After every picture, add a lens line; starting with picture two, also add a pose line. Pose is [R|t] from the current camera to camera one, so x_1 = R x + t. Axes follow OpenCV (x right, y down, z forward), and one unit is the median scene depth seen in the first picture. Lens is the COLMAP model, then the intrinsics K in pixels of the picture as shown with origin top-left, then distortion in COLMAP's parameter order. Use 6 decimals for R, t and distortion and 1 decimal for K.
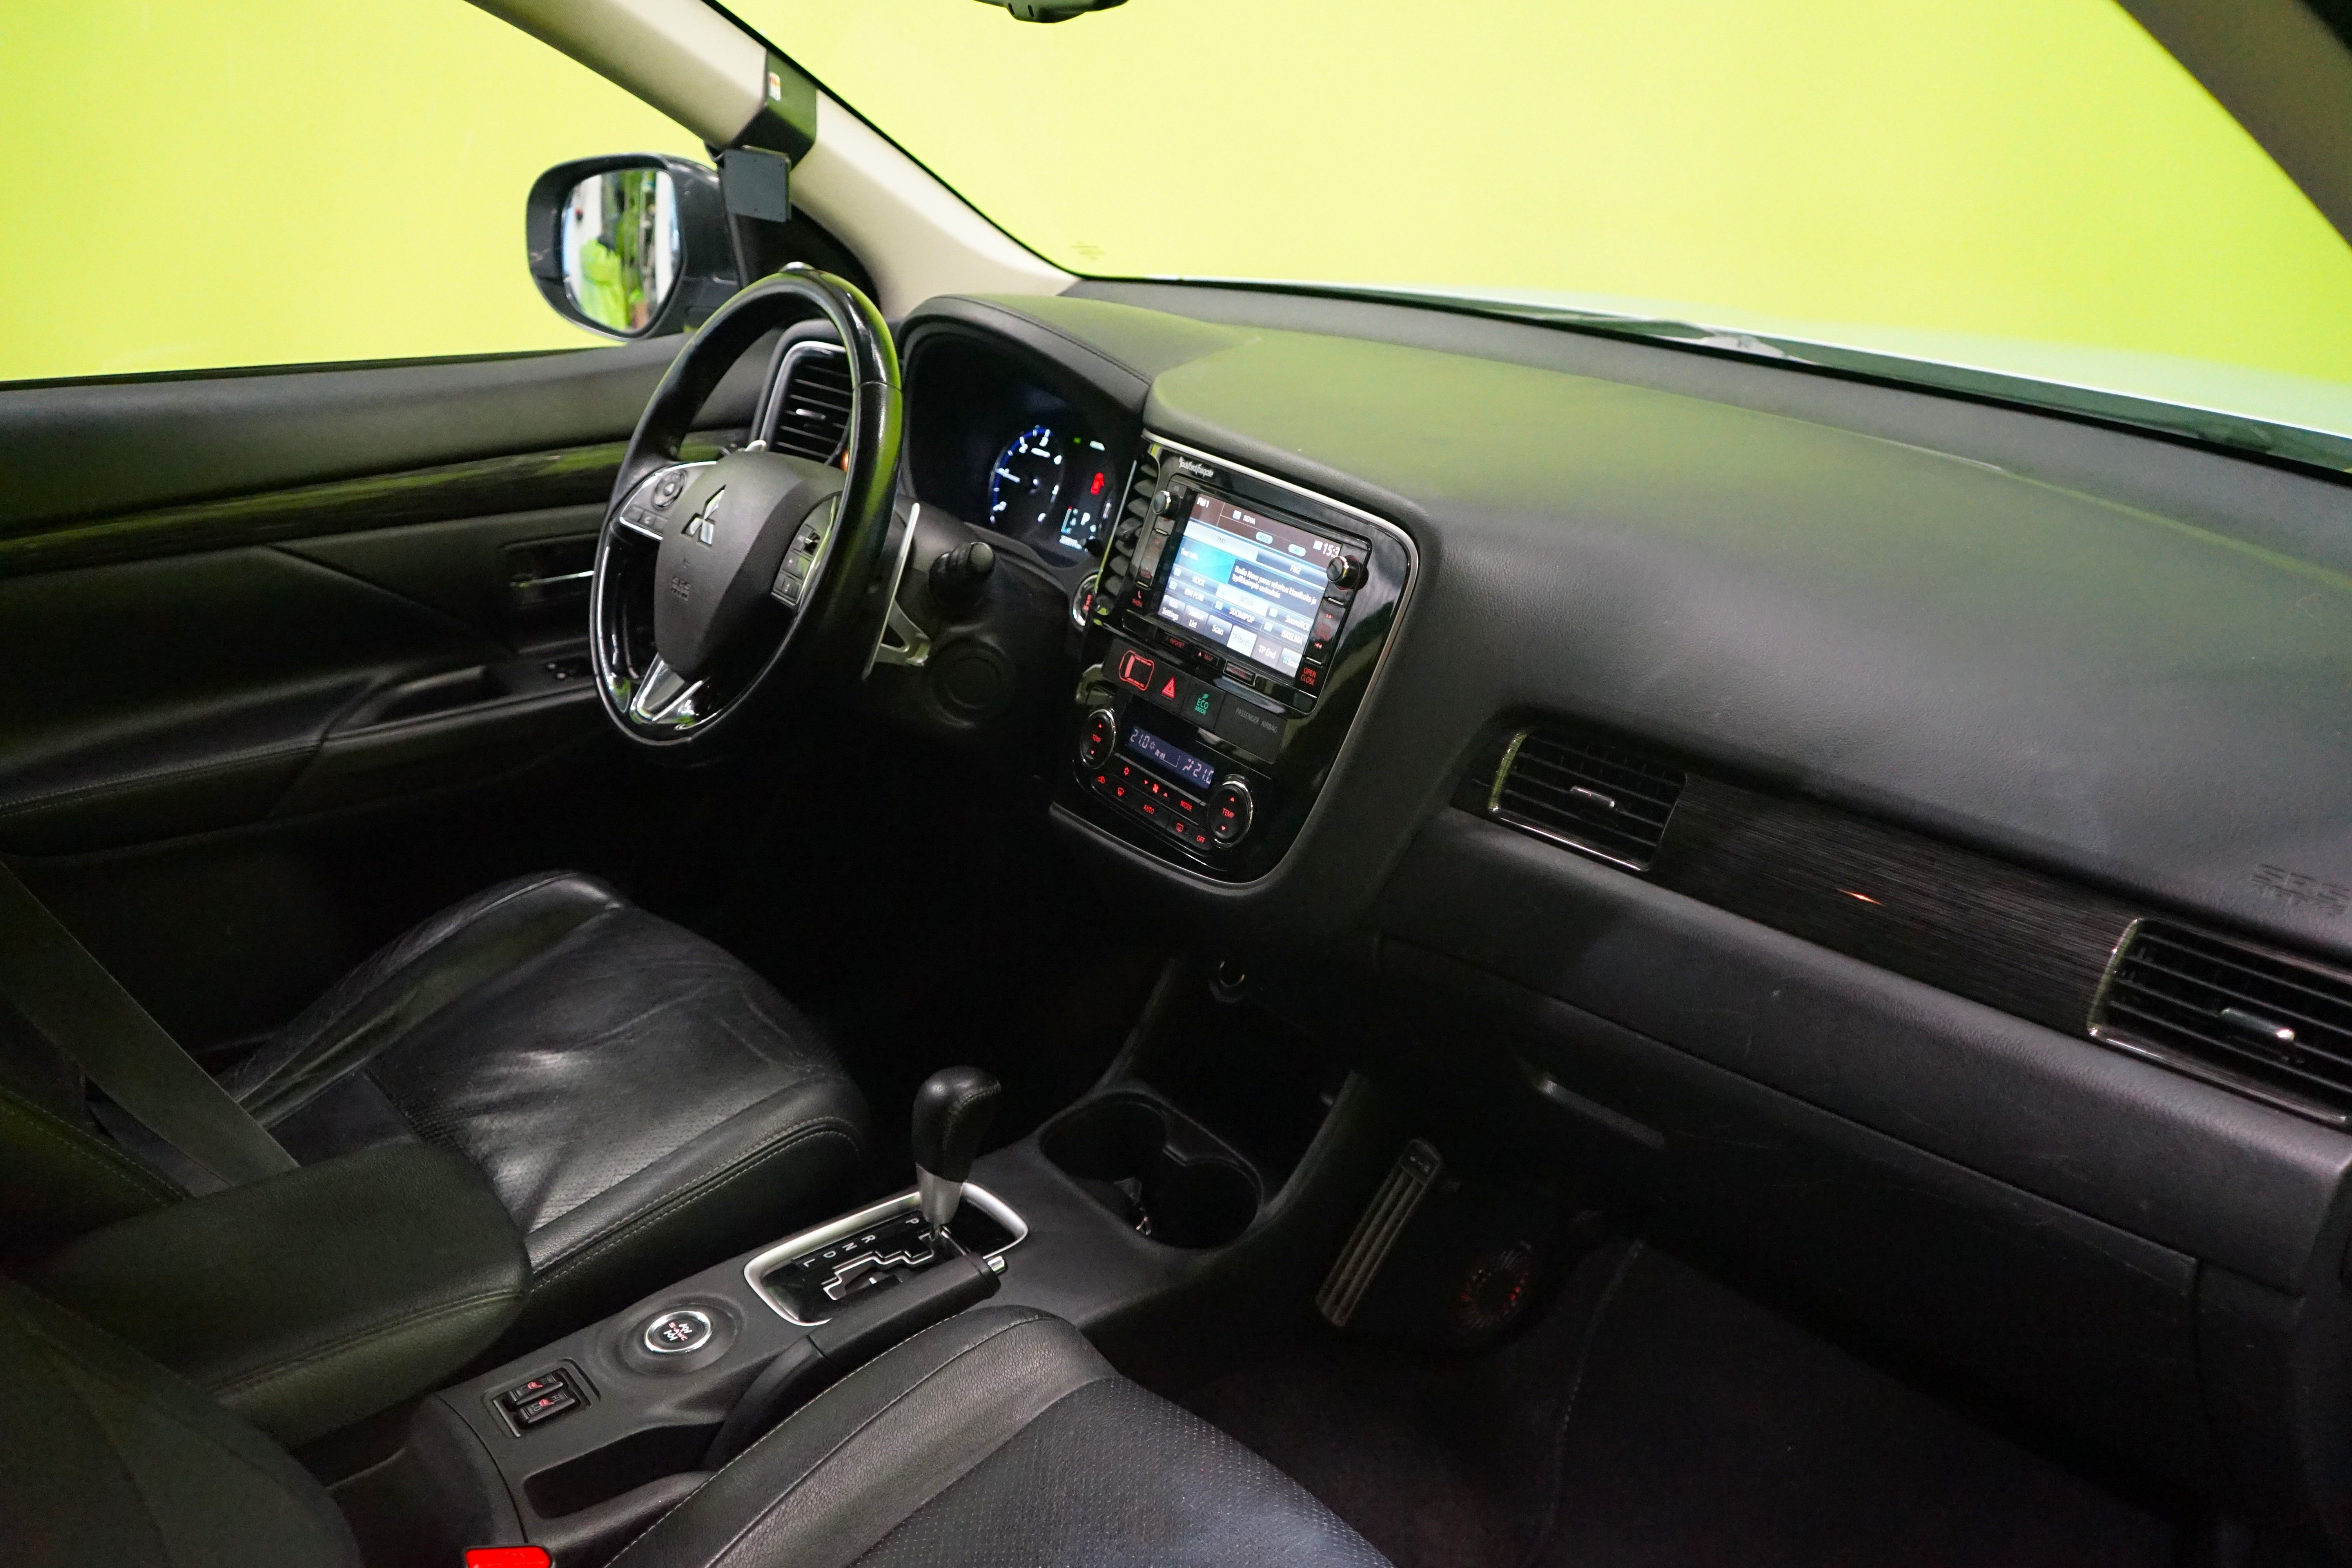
lens RADIAL K [[1887.6, 0, 1176.0], [0, 1887.6, 784.0], [0, 0, 1]] dist [0.001618, -0.001028]
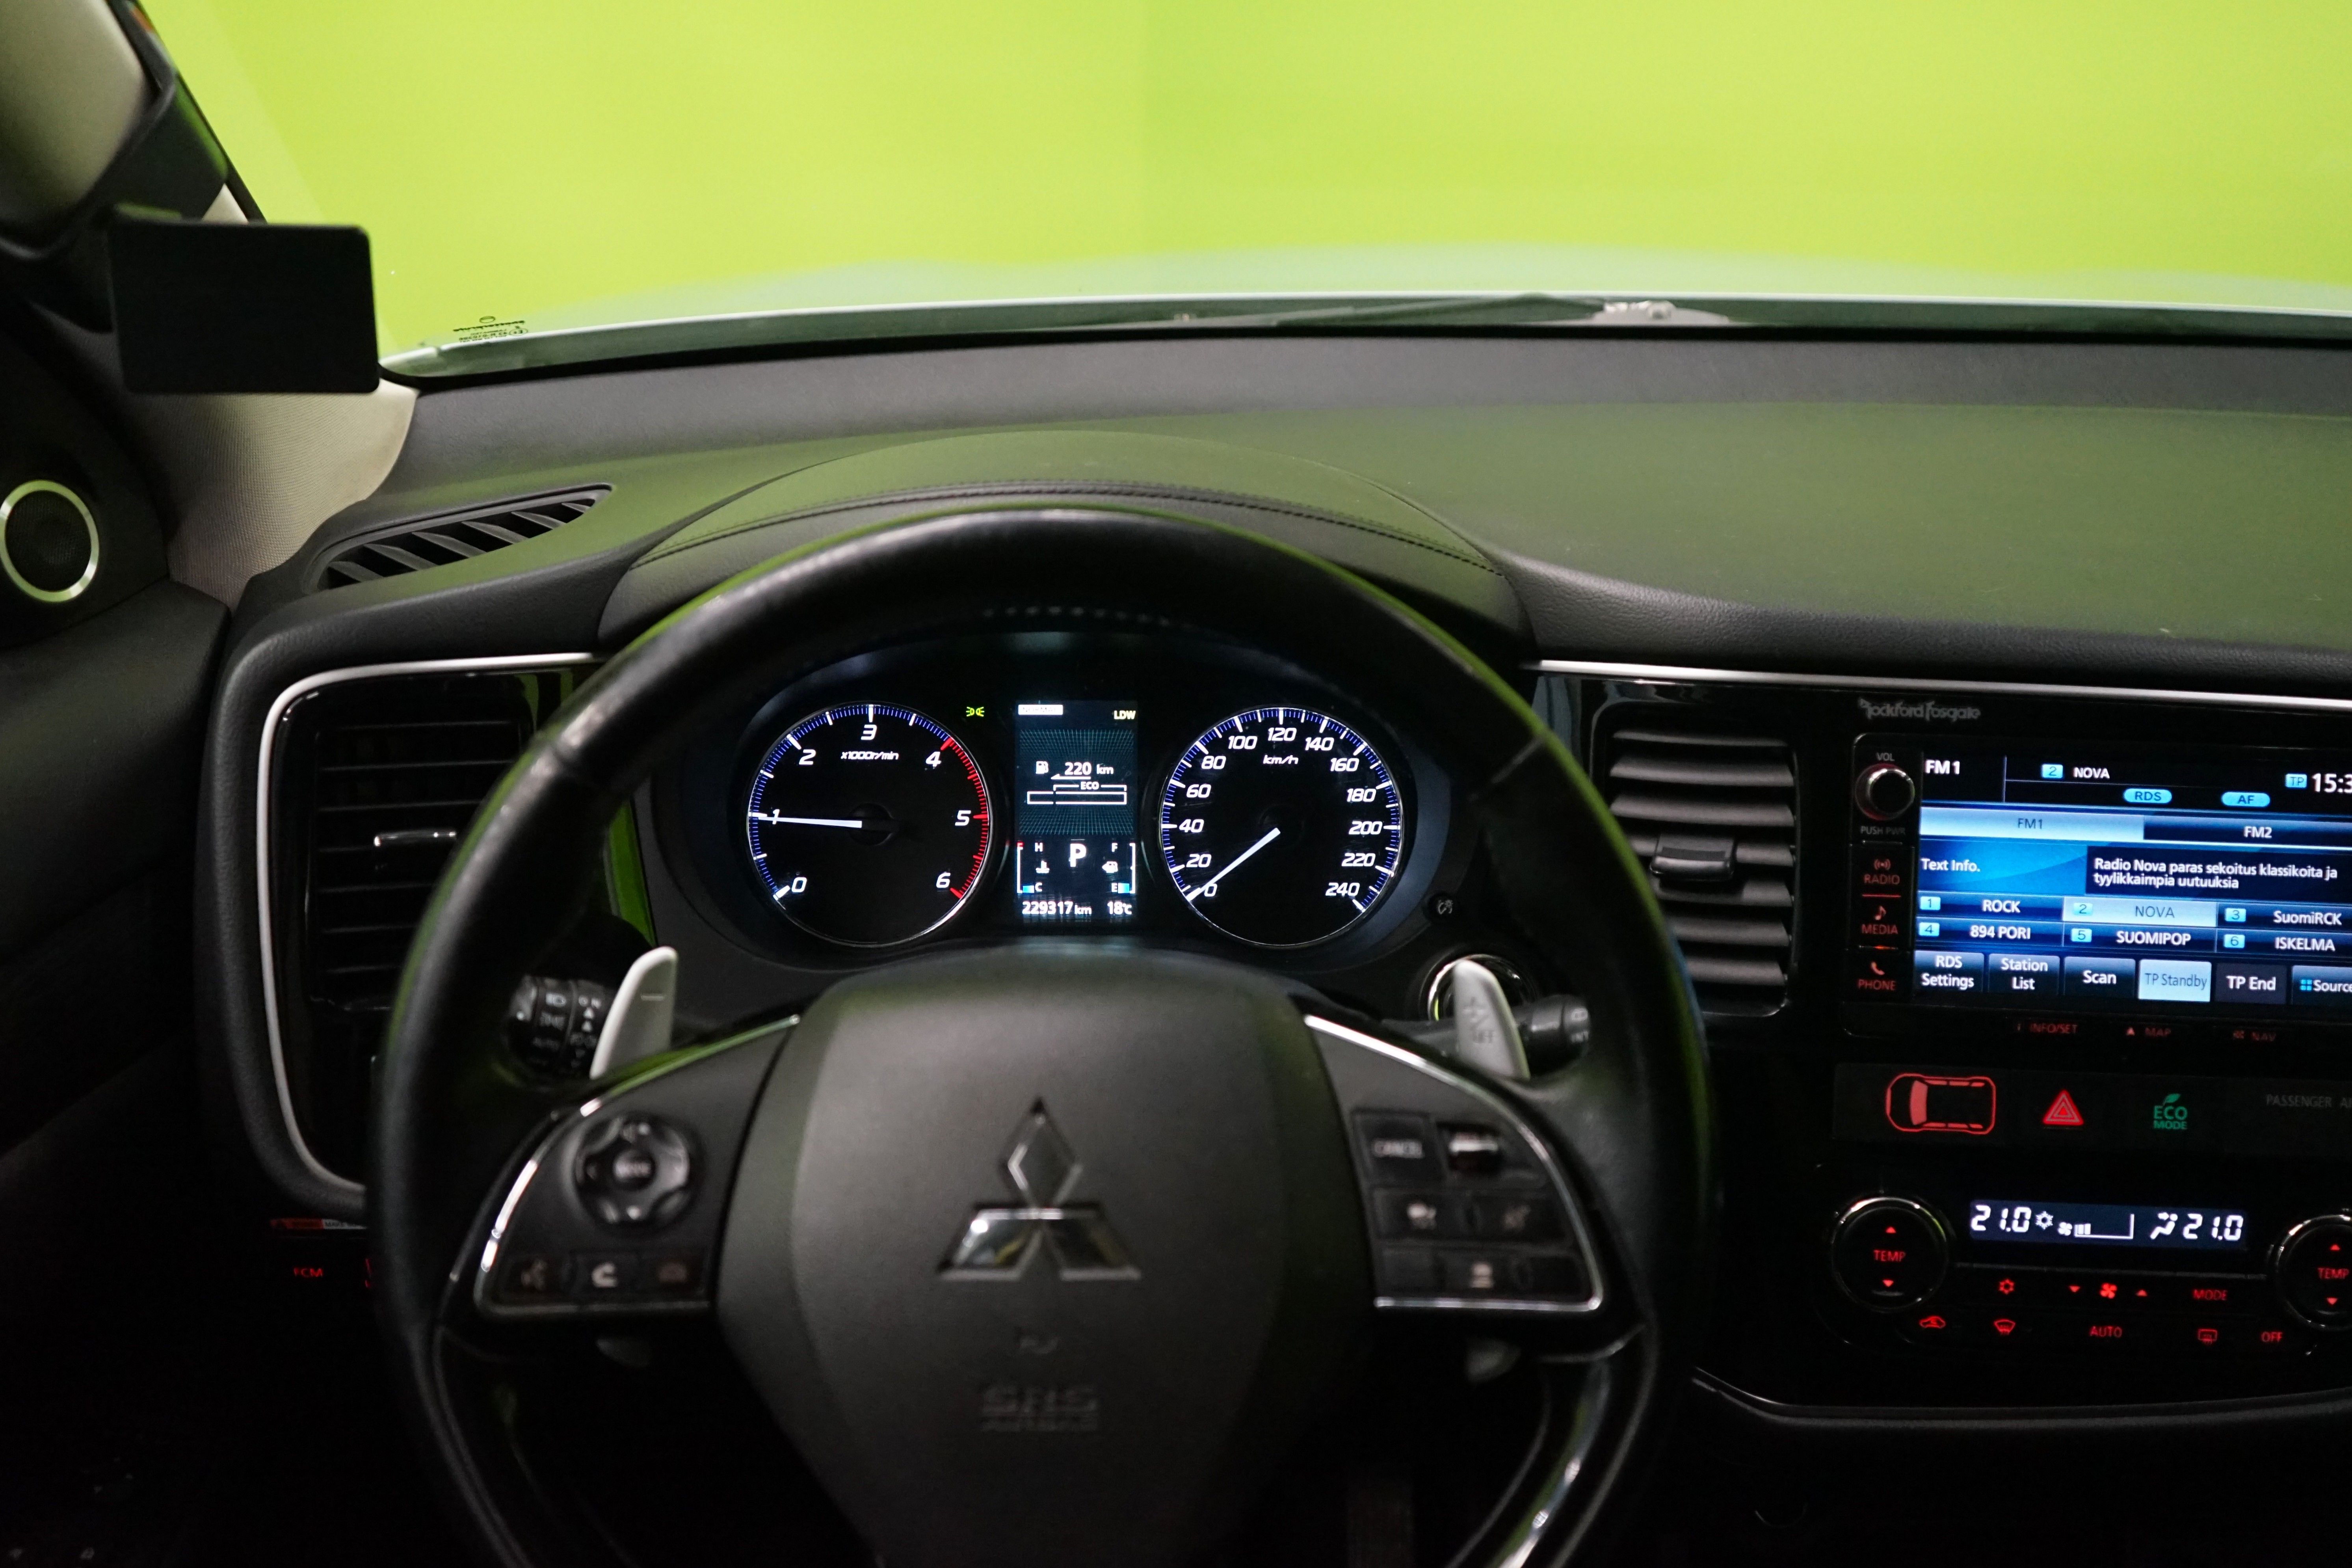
lens RADIAL K [[2147.7, 0, 1176.0], [0, 2147.7, 784.0], [0, 0, 1]] dist [0.004915, -0.004171]
pose [[0.598726, -0.316230, 0.735884, -0.584688], [0.295841, 0.941103, 0.163718, -0.317606], [-0.744315, 0.119683, 0.657017, 0.778620]]
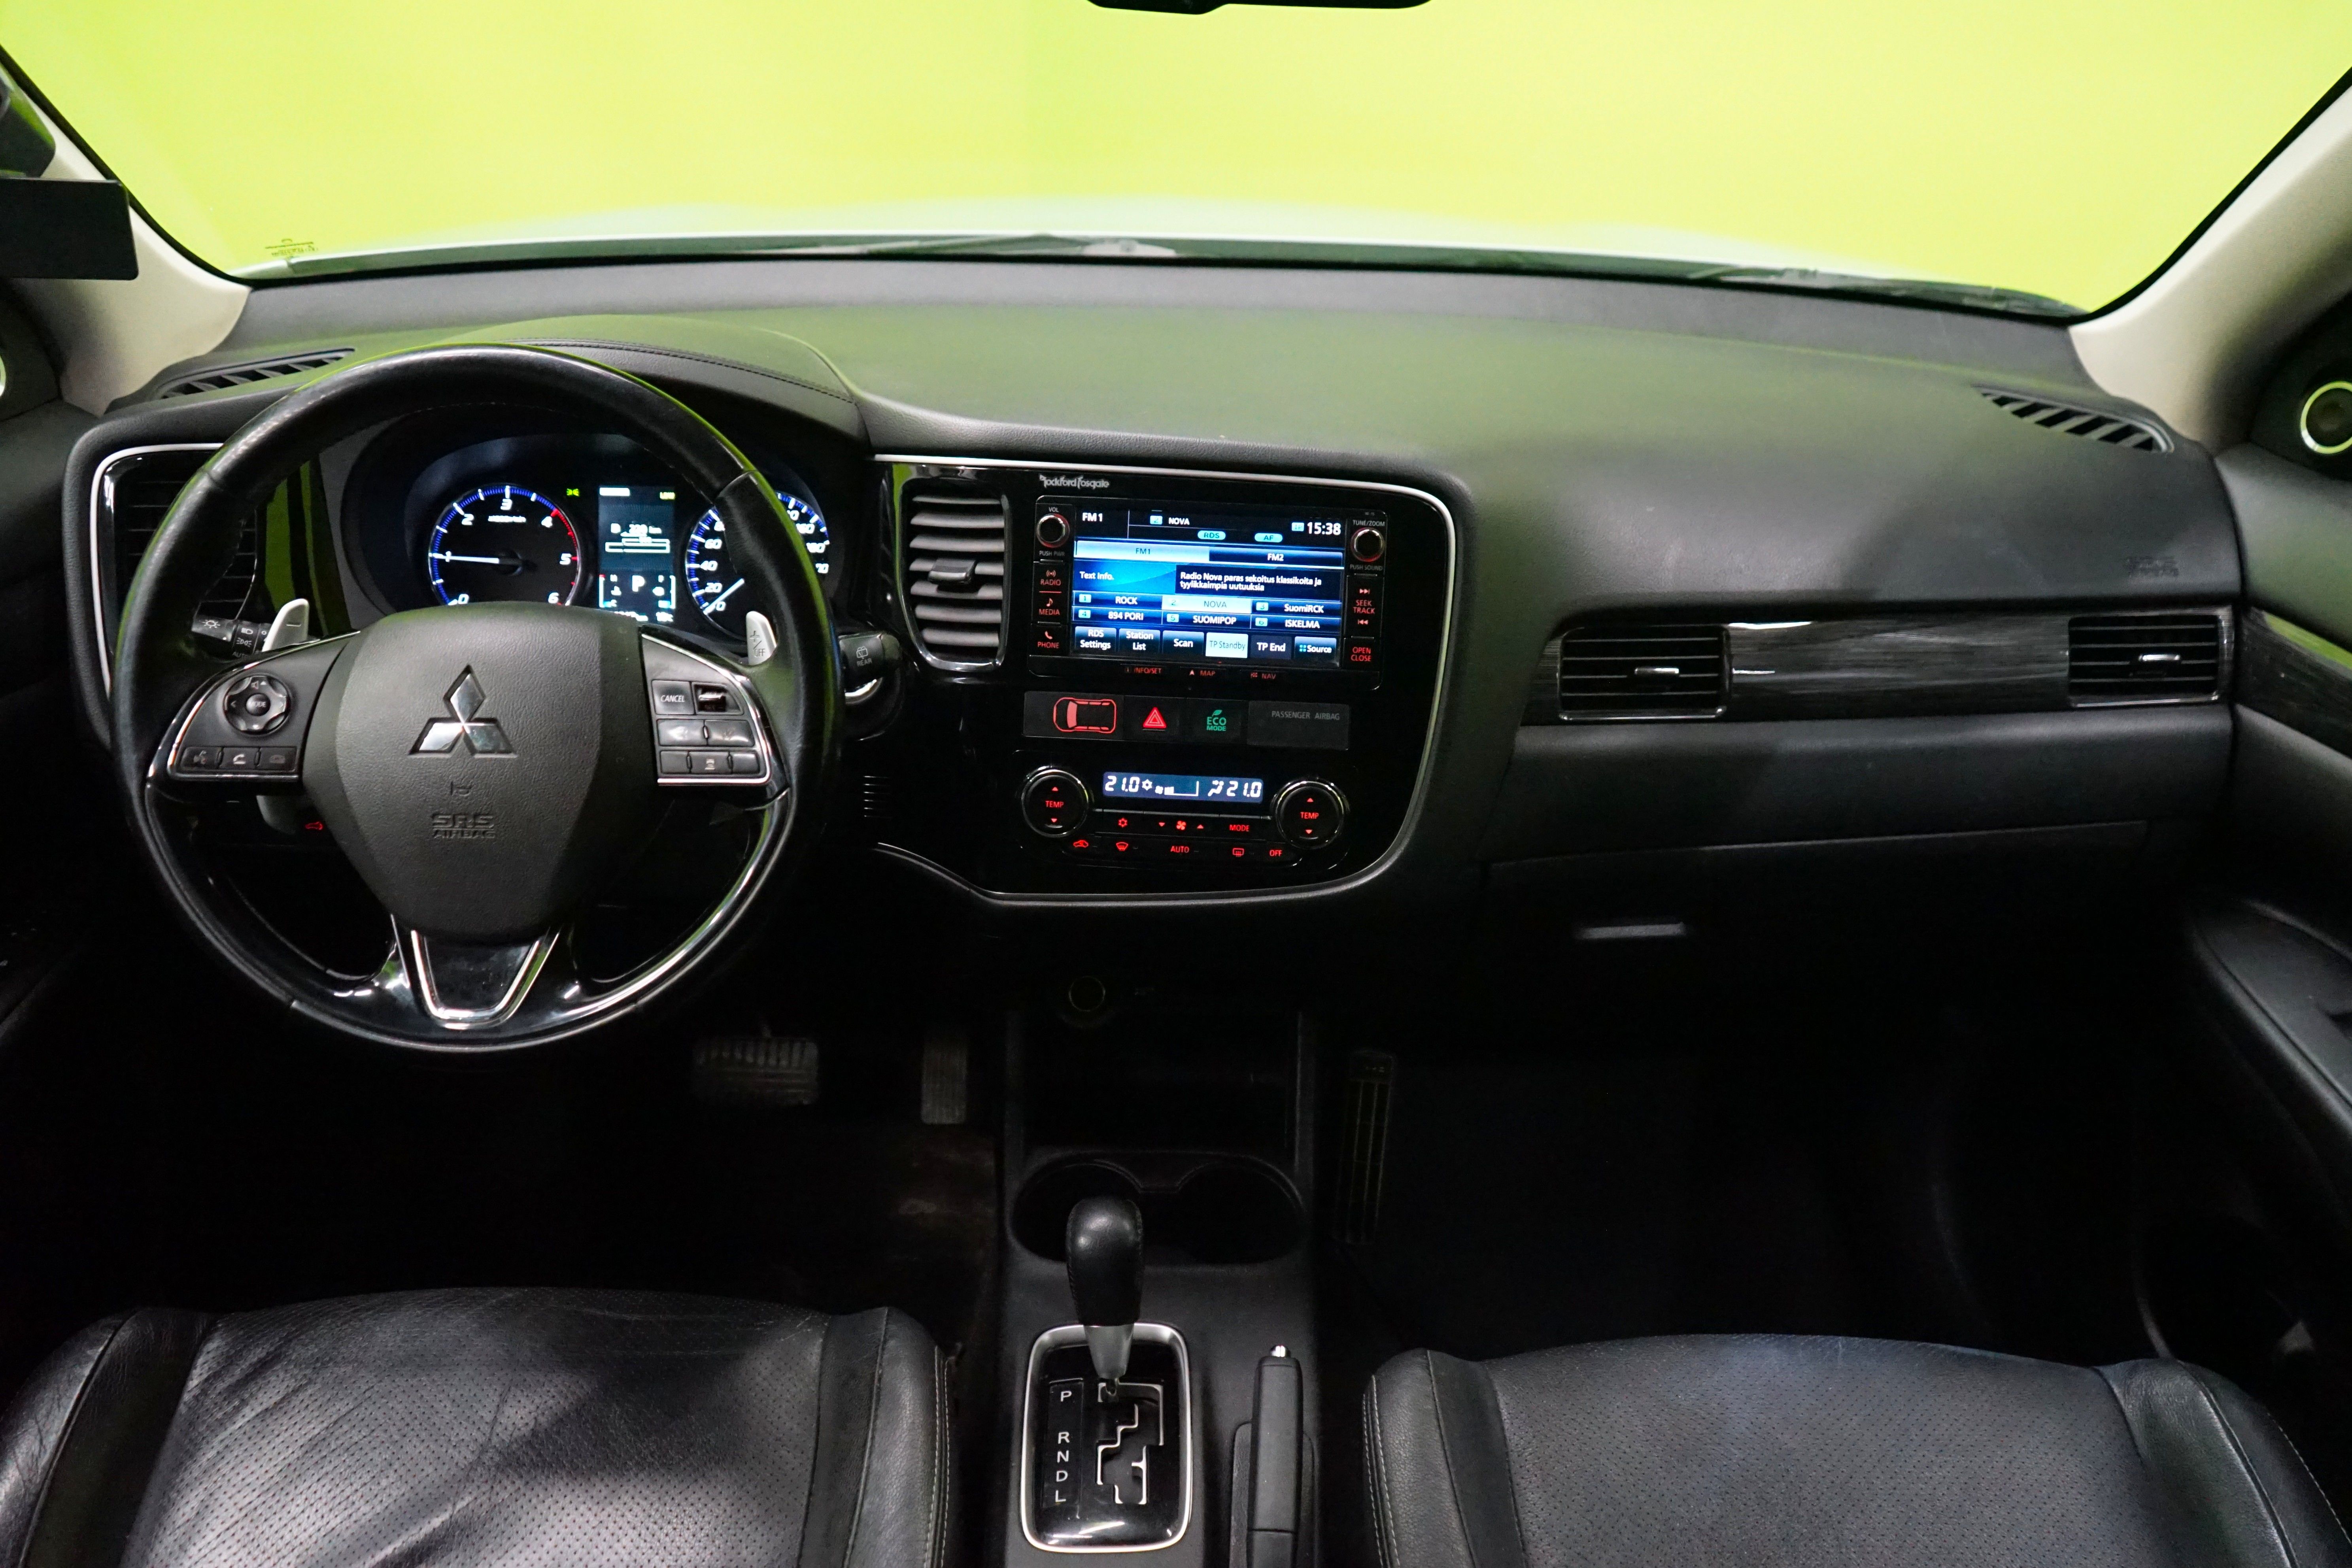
lens RADIAL K [[1887.6, 0, 1176.0], [0, 1887.6, 784.0], [0, 0, 1]] dist [0.001618, -0.001028]
pose [[0.604641, -0.351161, 0.714909, -0.673344], [0.285996, 0.933427, 0.216613, -0.219902], [-0.743381, 0.073488, 0.664819, 0.383410]]
